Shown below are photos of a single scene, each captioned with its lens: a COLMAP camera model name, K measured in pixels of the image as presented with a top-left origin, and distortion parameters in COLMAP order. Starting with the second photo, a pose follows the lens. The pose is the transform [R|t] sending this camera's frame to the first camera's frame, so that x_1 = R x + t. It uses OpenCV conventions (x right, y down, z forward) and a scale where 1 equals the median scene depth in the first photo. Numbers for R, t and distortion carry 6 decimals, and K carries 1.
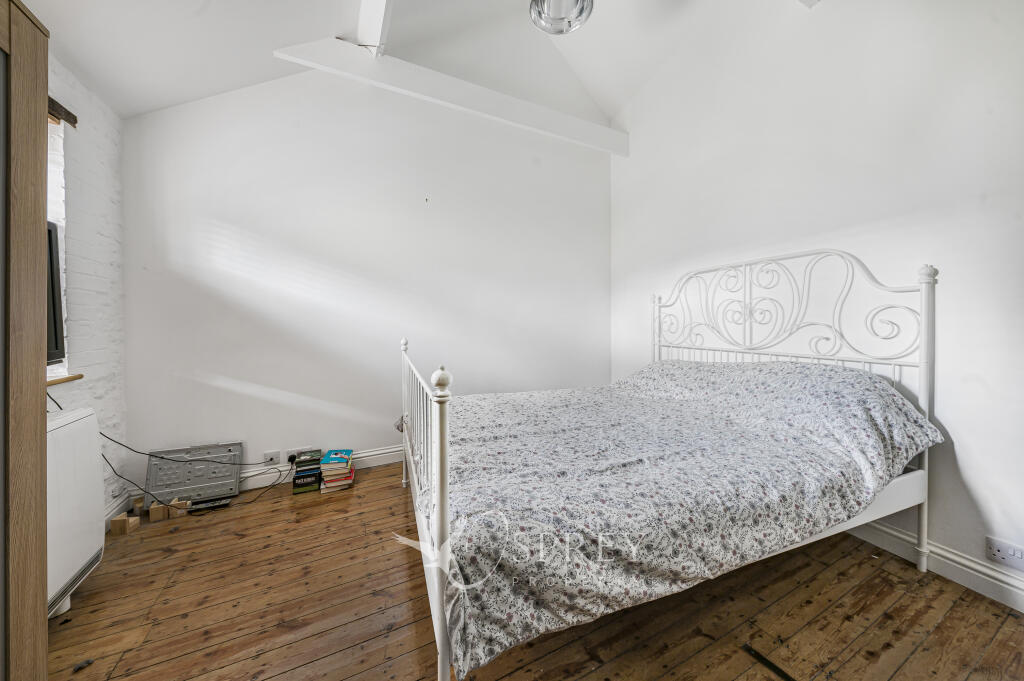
lens RADIAL K [[359.8, 0, 517.9], [0, 359.8, 324.4], [0, 0, 1]] dist [0.001578, -0.000469]
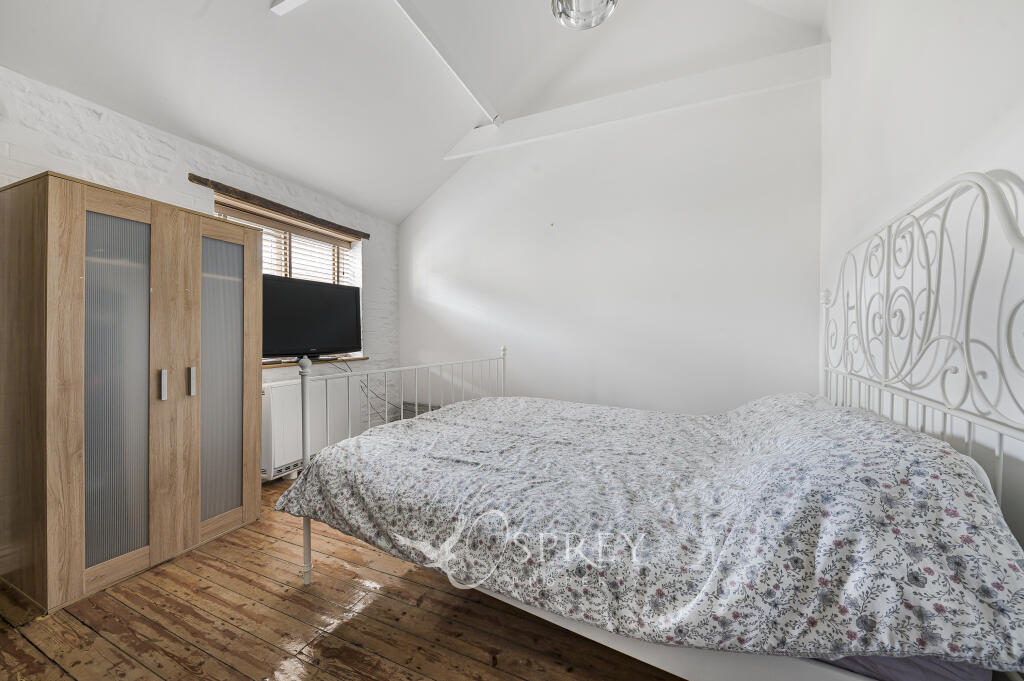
lens RADIAL K [[359.8, 0, 512.5], [0, 359.8, 338.2], [0, 0, 1]] dist [0.001578, -0.000469]
pose [[0.635086, 0.014702, -0.772302, 1.402342], [-0.007550, 0.999889, 0.012827, -0.008801], [0.772405, -0.002315, 0.635127, 0.464201]]
